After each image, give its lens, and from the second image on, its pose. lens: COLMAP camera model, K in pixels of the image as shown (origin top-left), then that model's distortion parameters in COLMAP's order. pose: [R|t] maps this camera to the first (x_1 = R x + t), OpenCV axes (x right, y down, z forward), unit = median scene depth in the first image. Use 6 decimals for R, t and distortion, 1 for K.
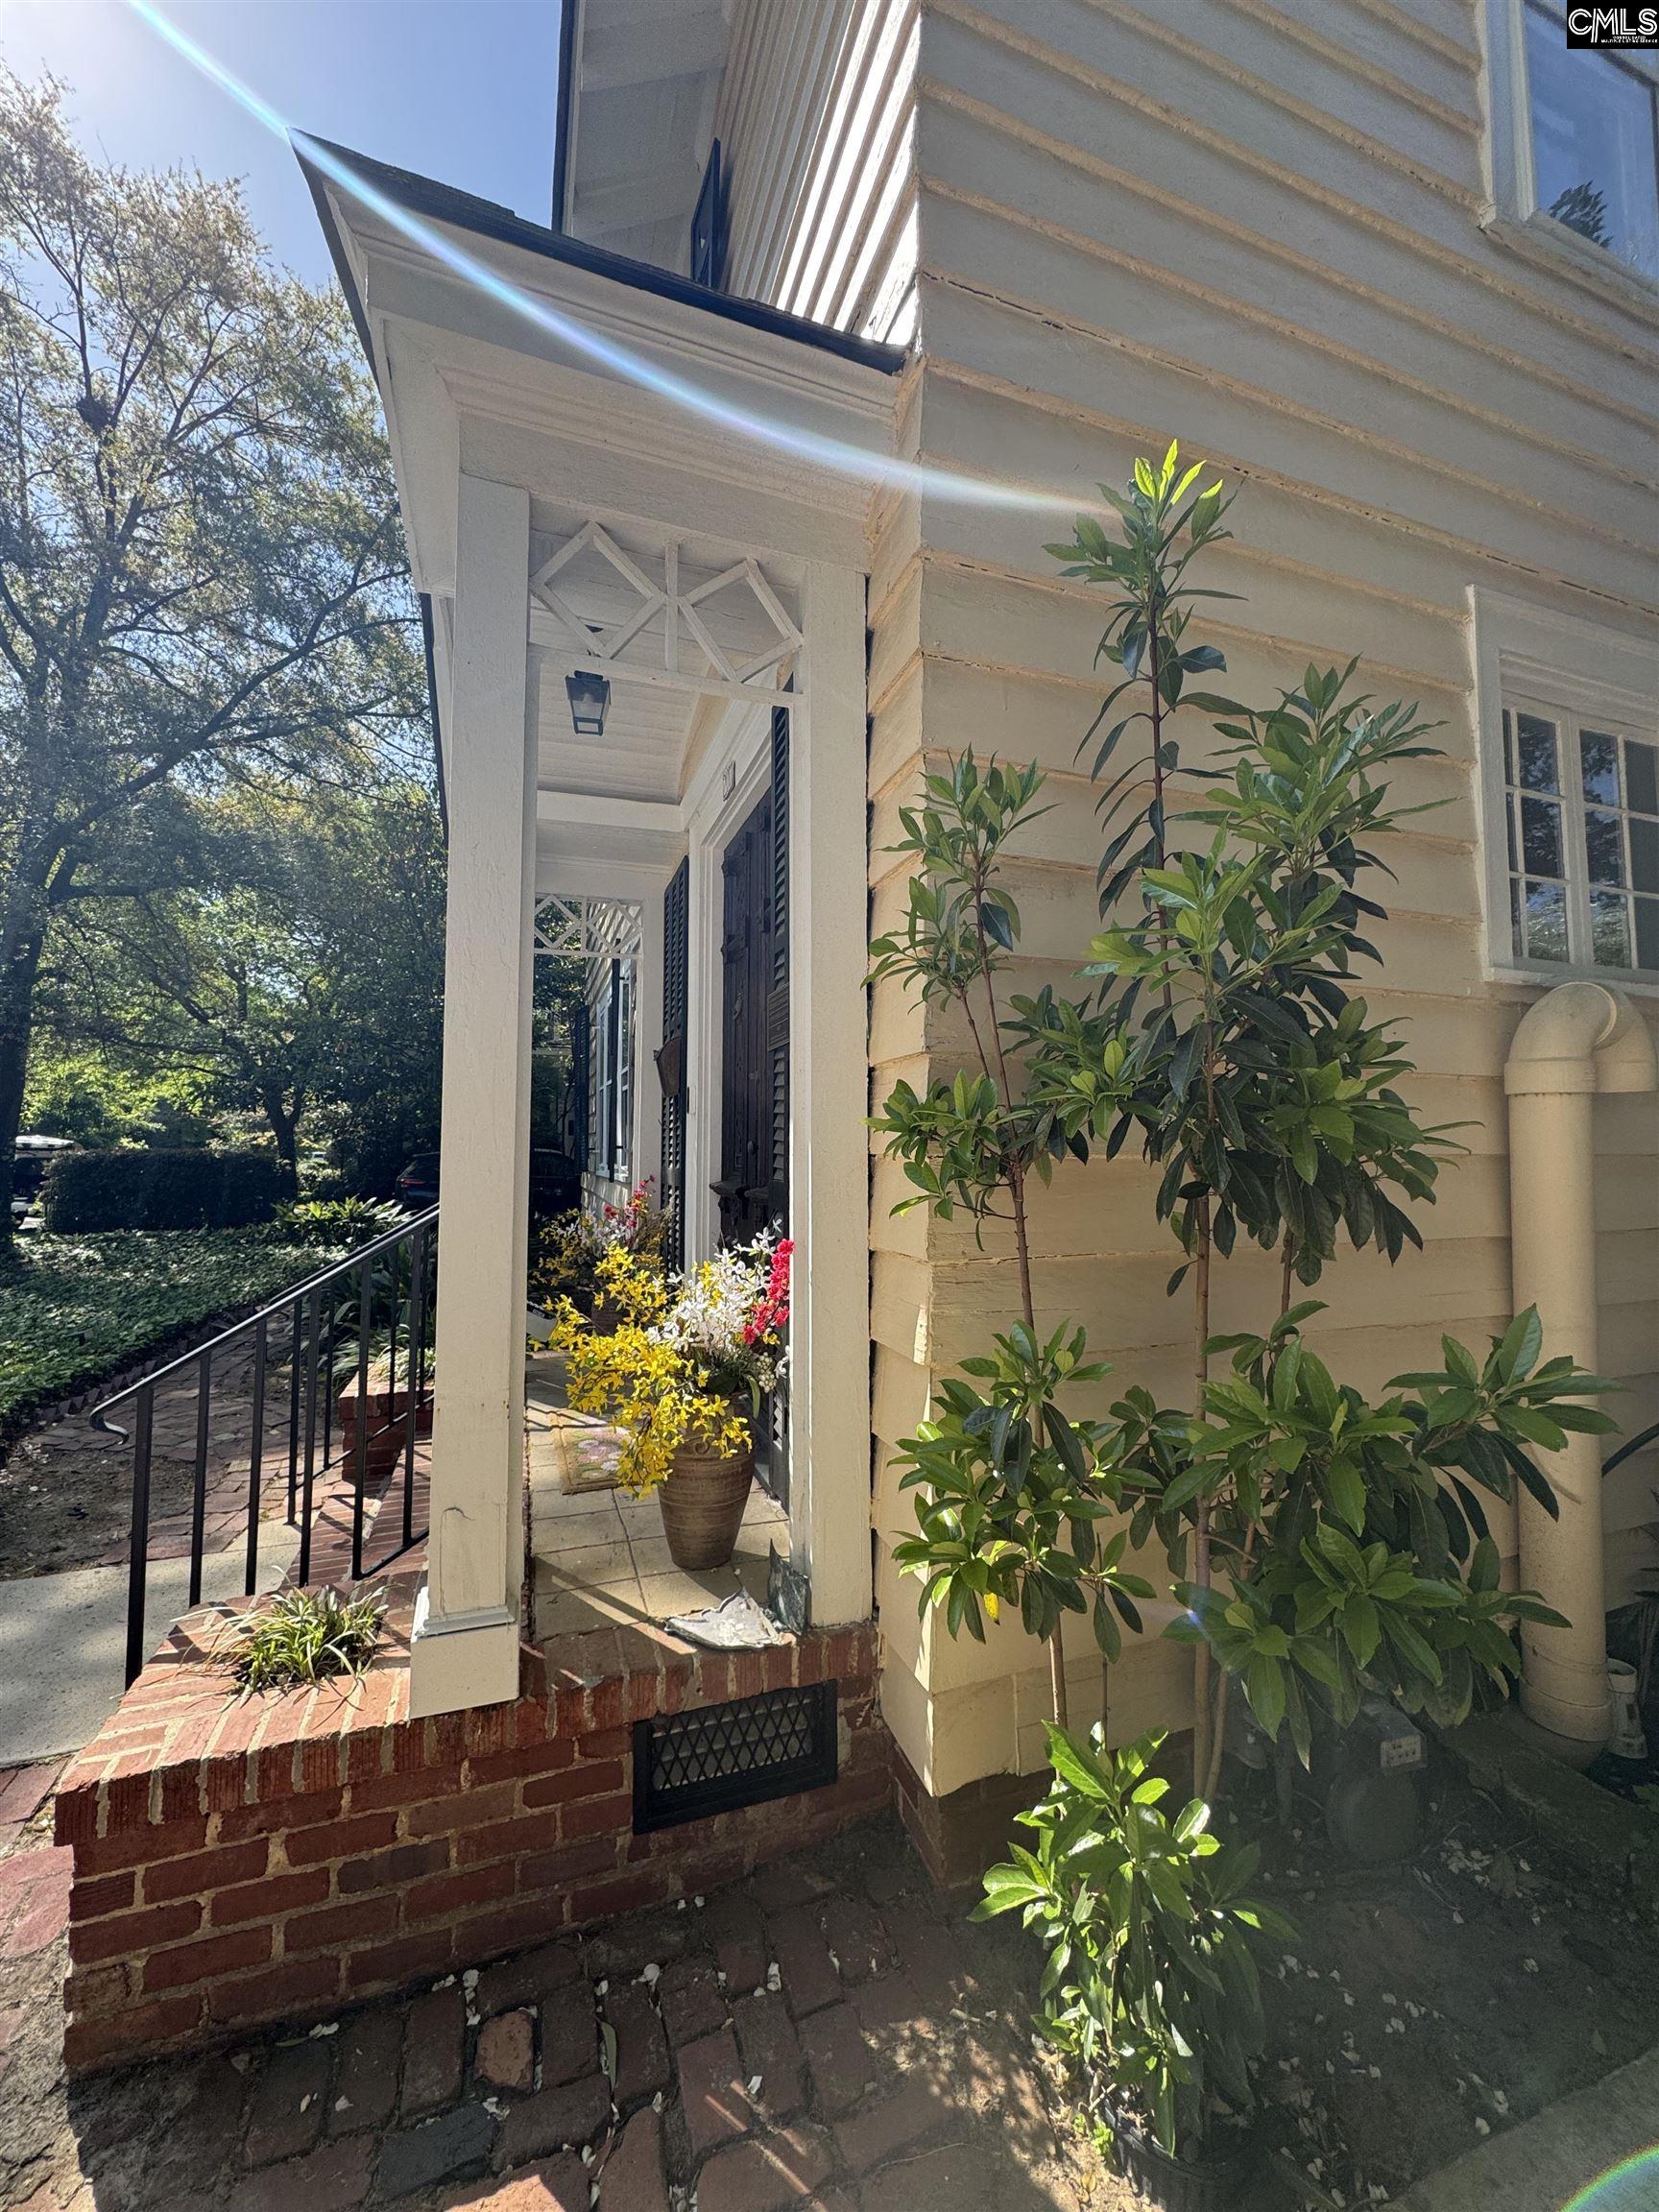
lens RADIAL K [[882.7, 0, 829.5], [0, 882.7, 1106.0], [0, 0, 1]] dist [-0.001664, -0.000421]
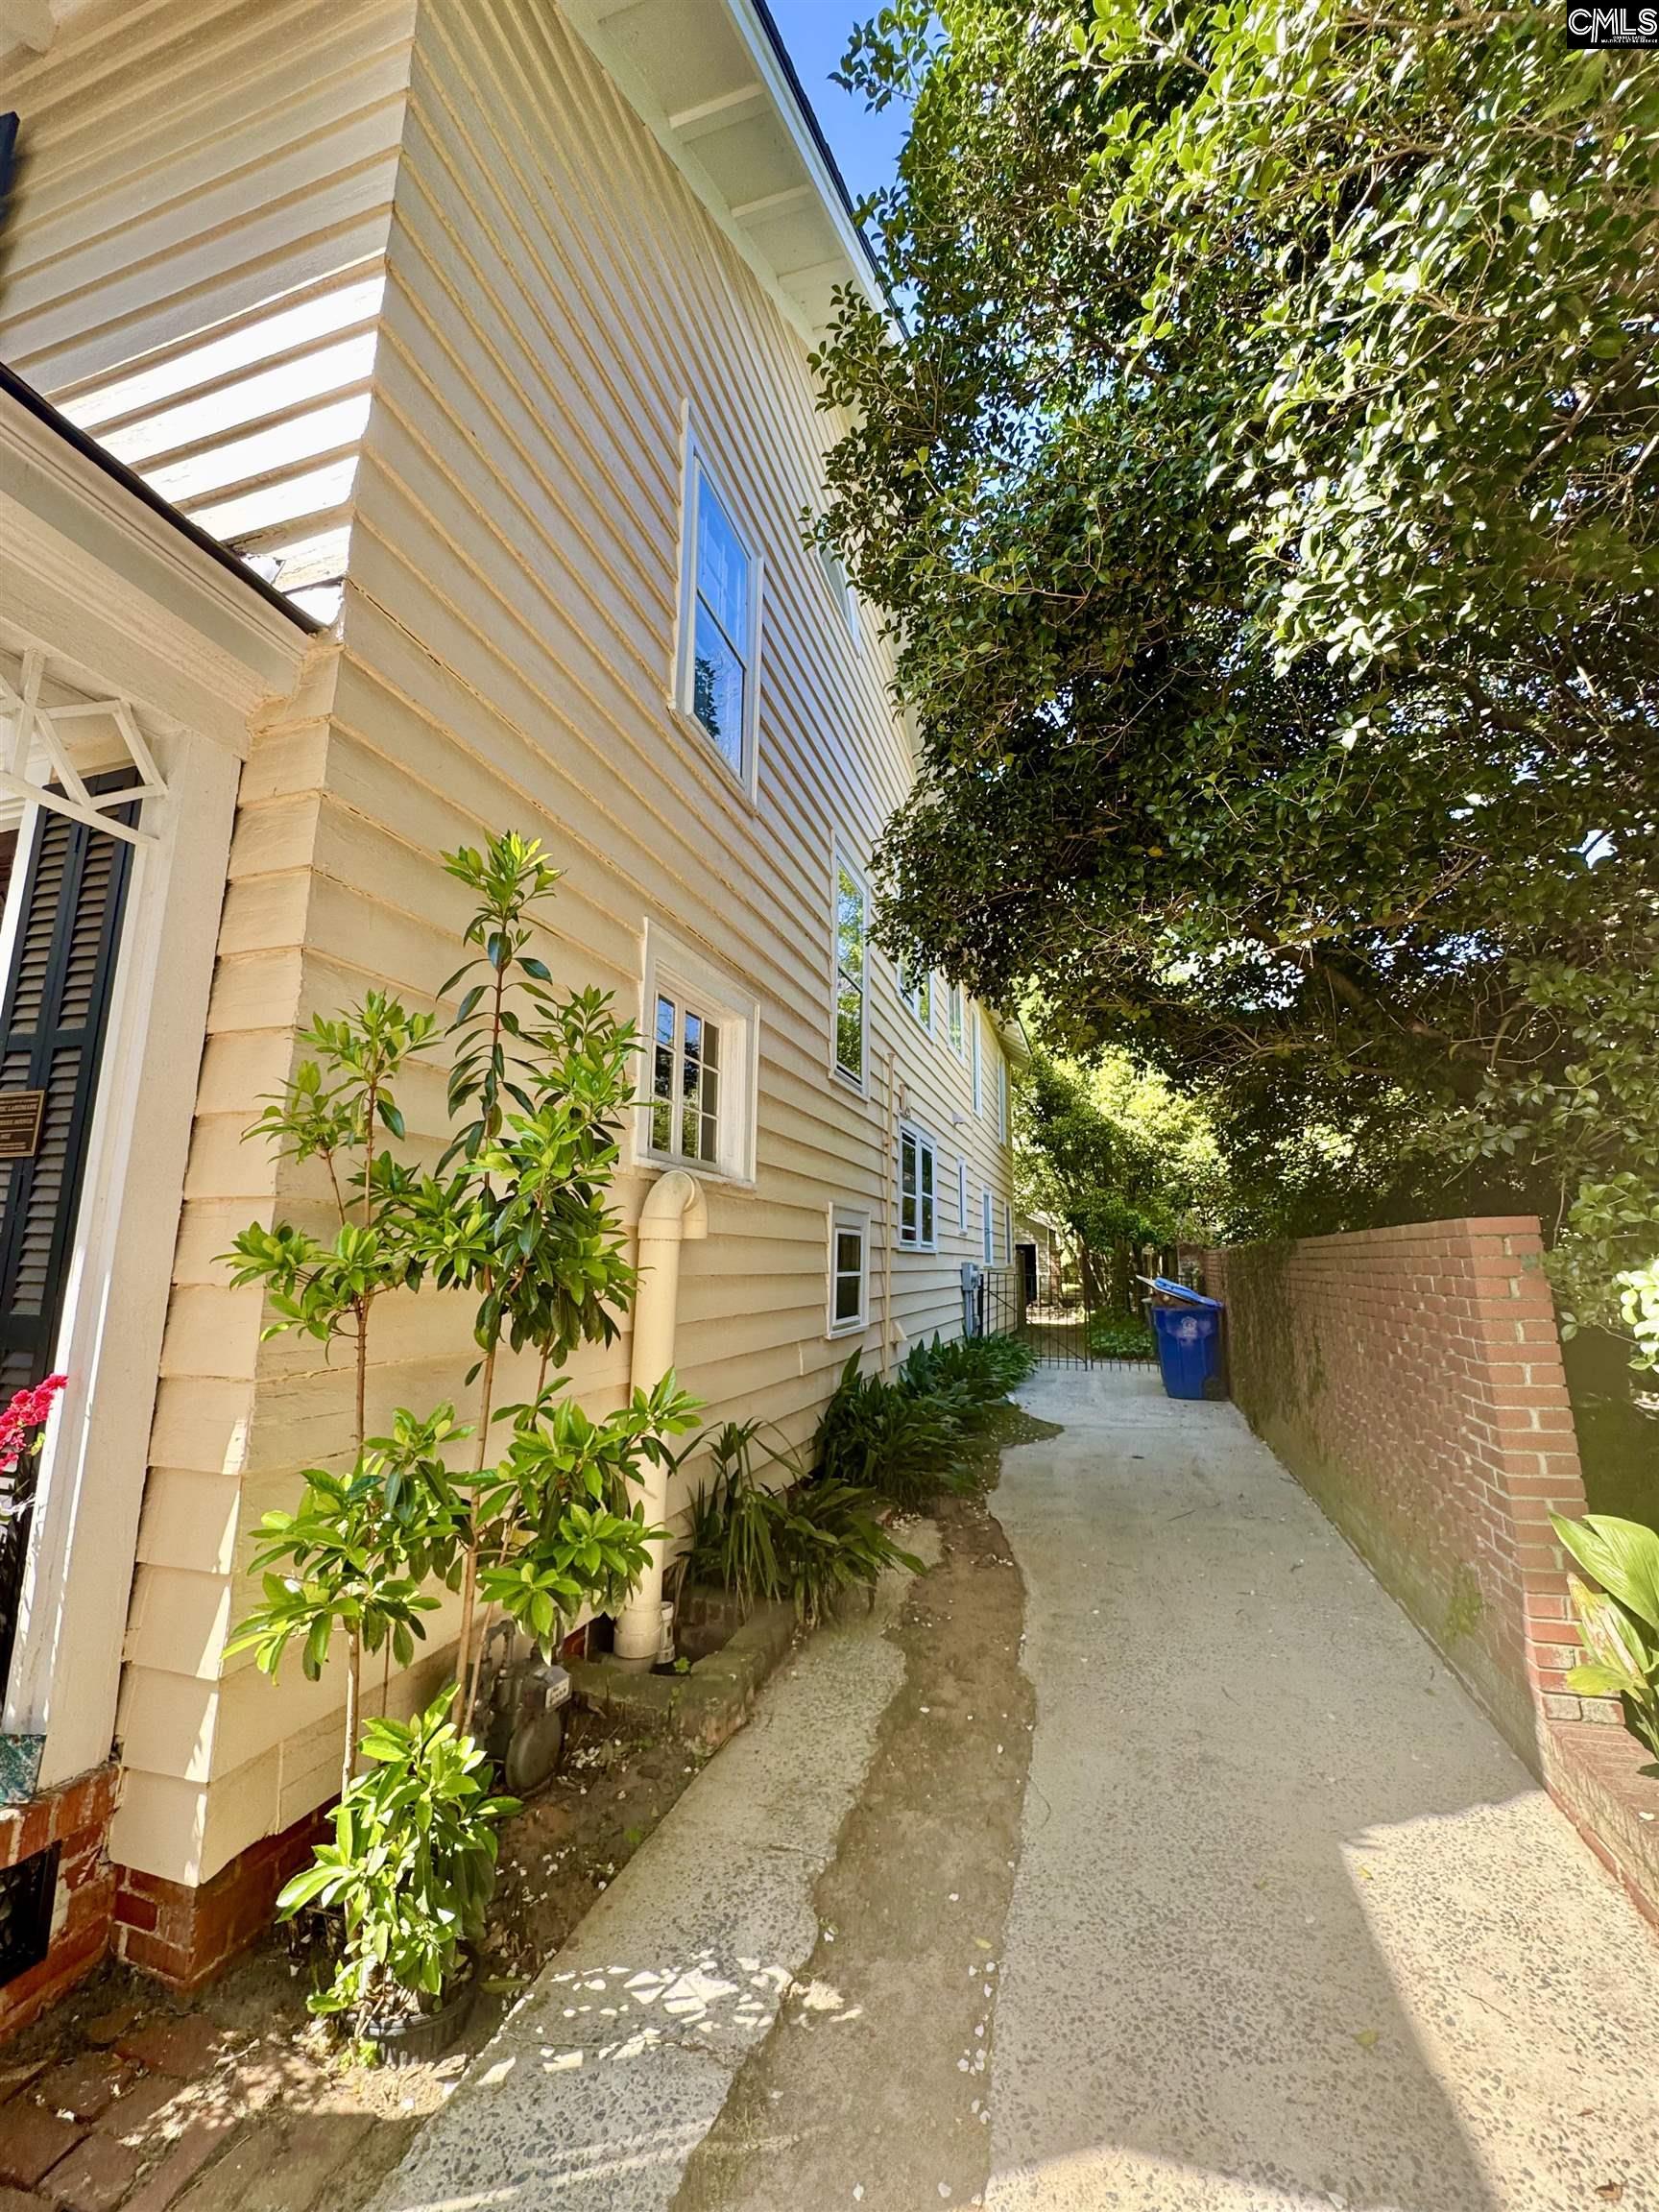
lens RADIAL K [[897.9, 0, 829.5], [0, 897.9, 1106.0], [0, 0, 1]] dist [0.002432, 0.000371]
pose [[0.605786, 0.143139, 0.782646, -0.458501], [-0.052616, 0.988738, -0.140105, -0.058881], [-0.793886, 0.043694, 0.606495, -0.368150]]
